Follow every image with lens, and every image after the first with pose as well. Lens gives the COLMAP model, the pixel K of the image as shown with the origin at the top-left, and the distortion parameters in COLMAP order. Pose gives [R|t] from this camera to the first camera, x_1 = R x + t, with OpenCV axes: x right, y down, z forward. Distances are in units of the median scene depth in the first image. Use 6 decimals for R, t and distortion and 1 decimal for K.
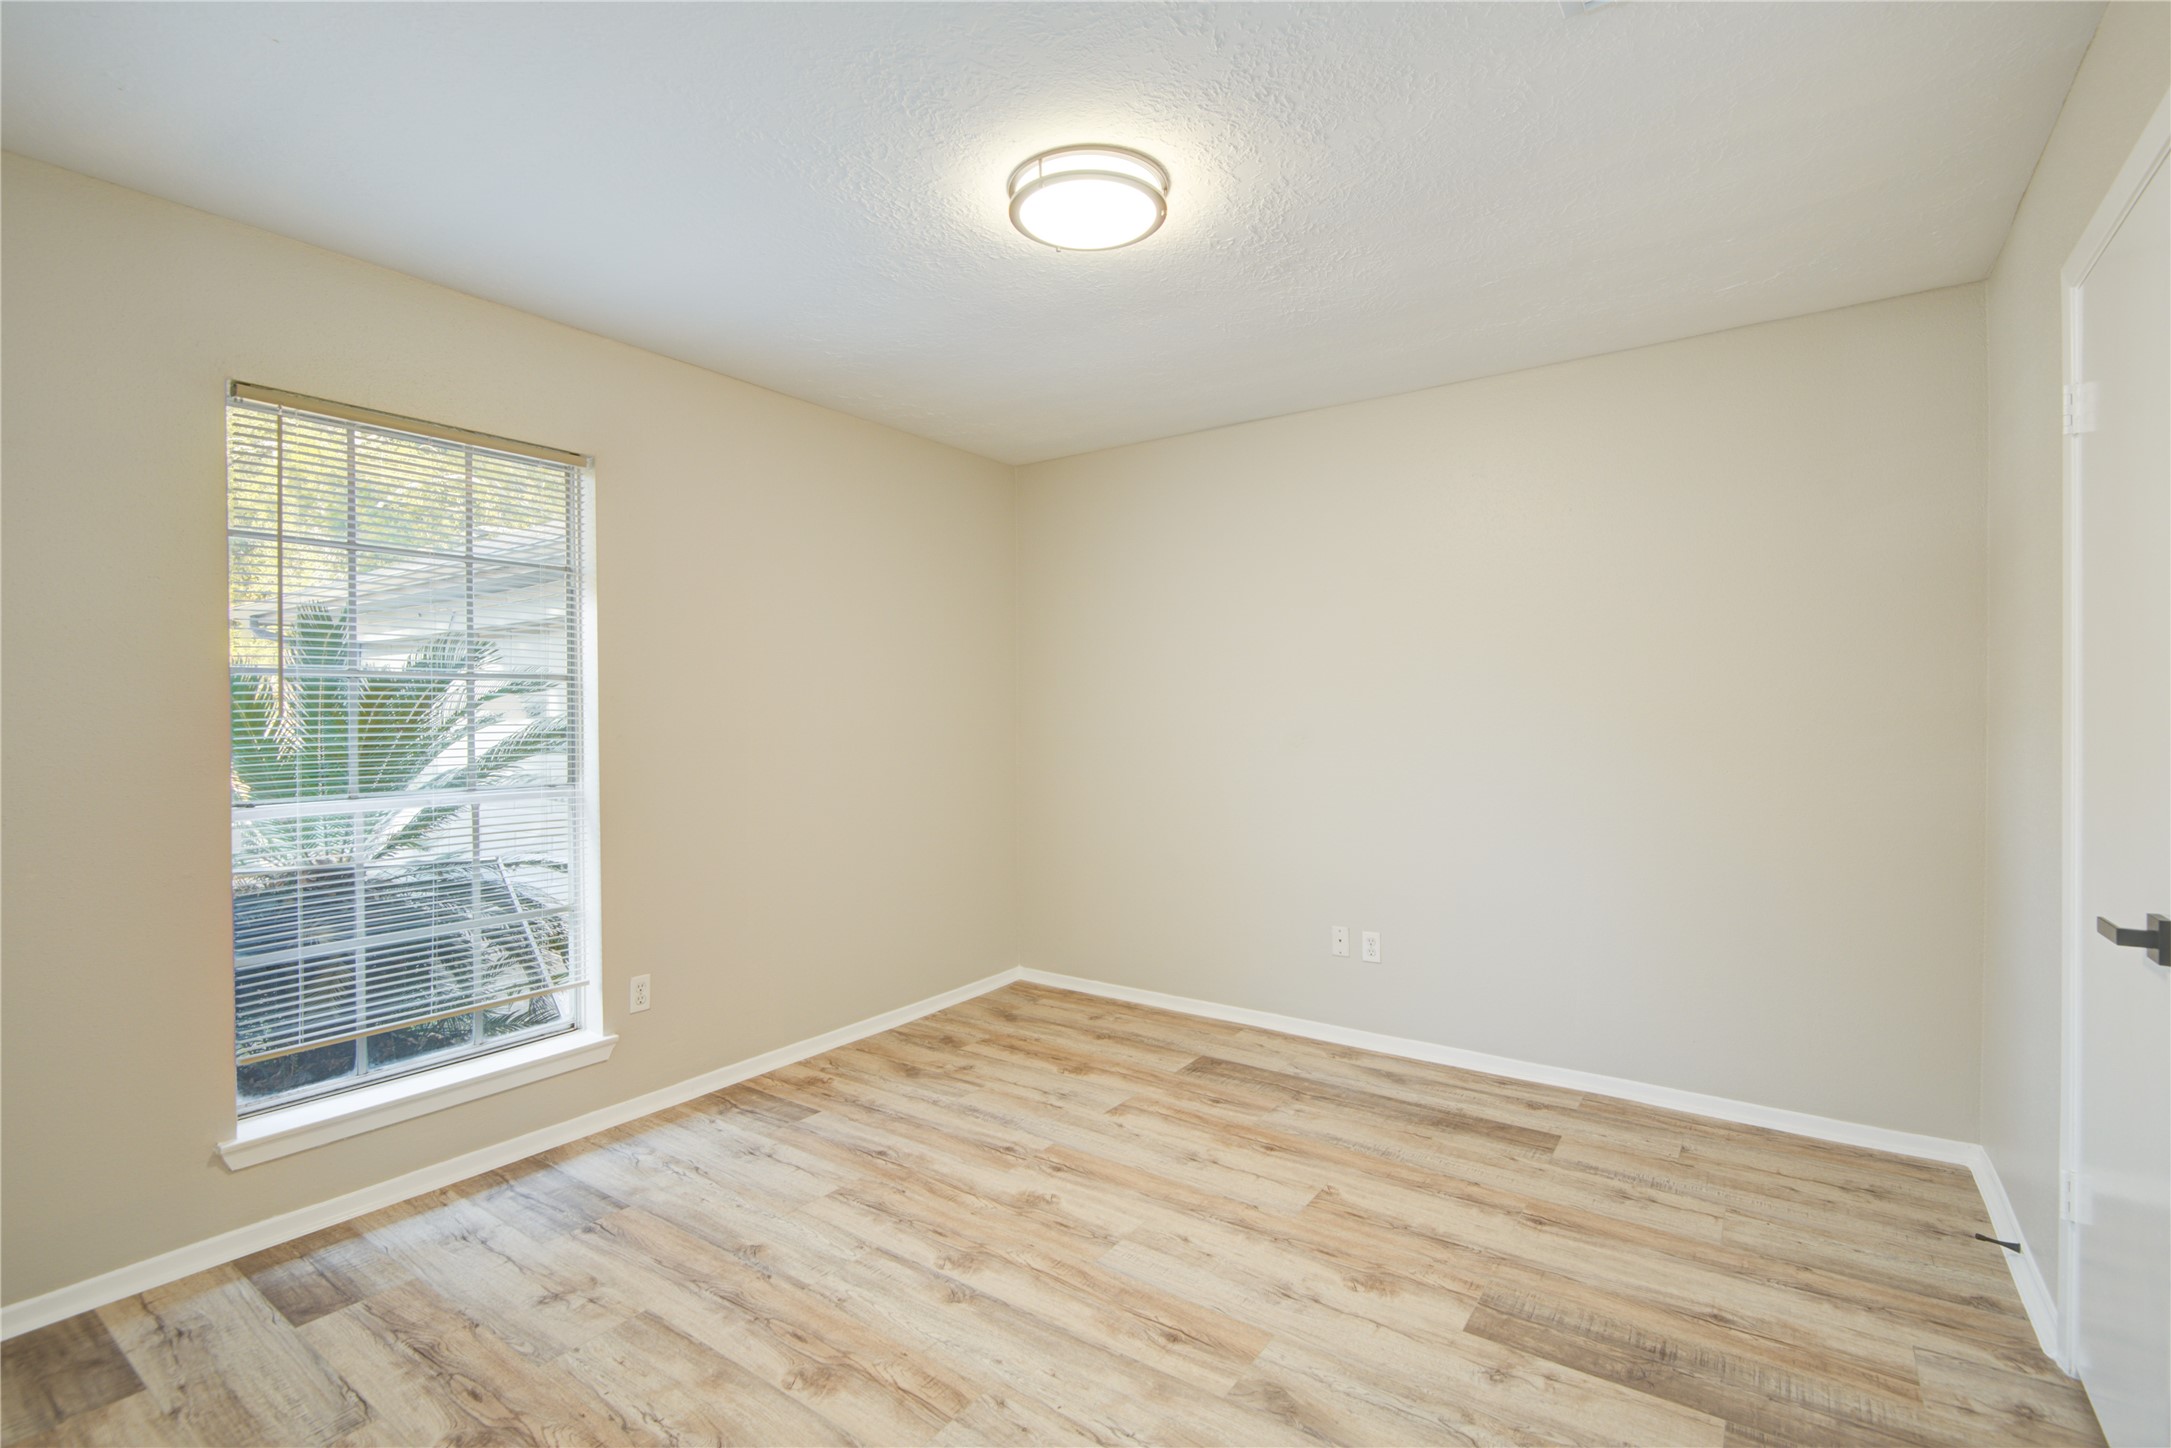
lens RADIAL K [[979.5, 0, 1085.4], [0, 979.5, 718.4], [0, 0, 1]] dist [0.001839, -0.003397]
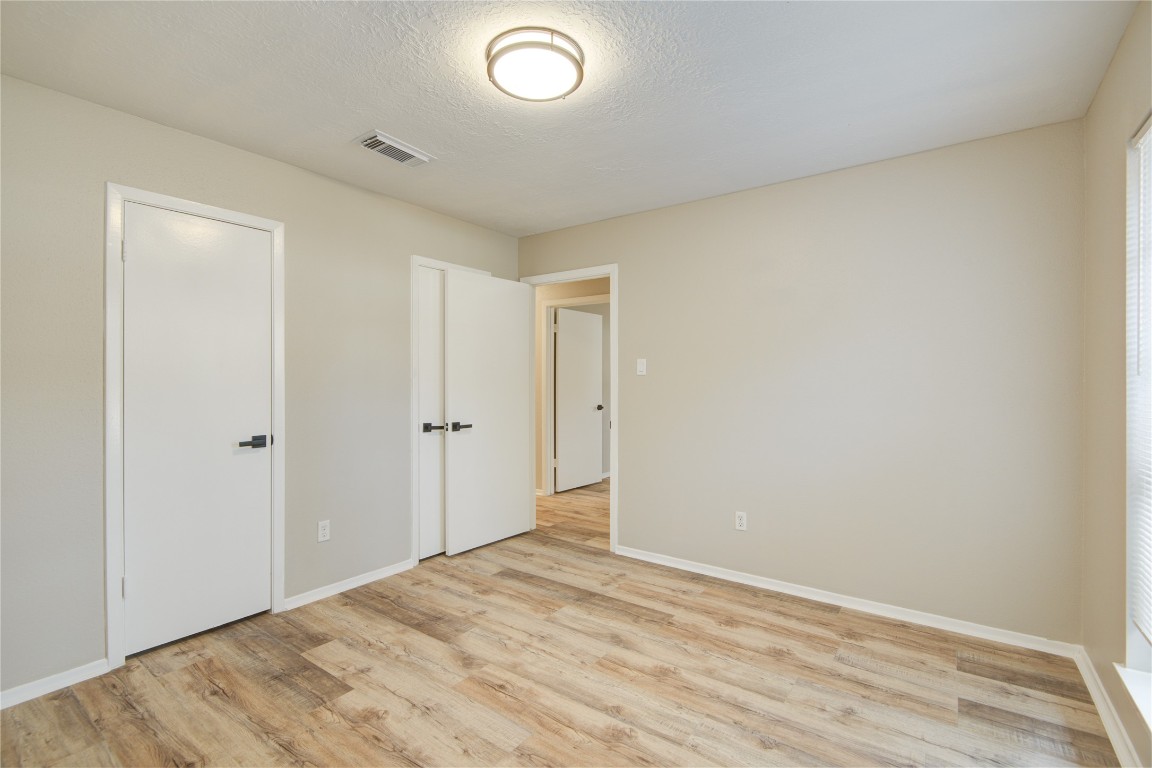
lens RADIAL K [[519.7, 0, 576.8], [0, 519.7, 382.3], [0, 0, 1]] dist [0.001839, -0.003397]
pose [[-0.999908, 0.004690, 0.012750, -0.080664], [0.004790, 0.999958, 0.007832, -0.002328], [-0.012713, 0.007893, -0.999888, 2.024186]]
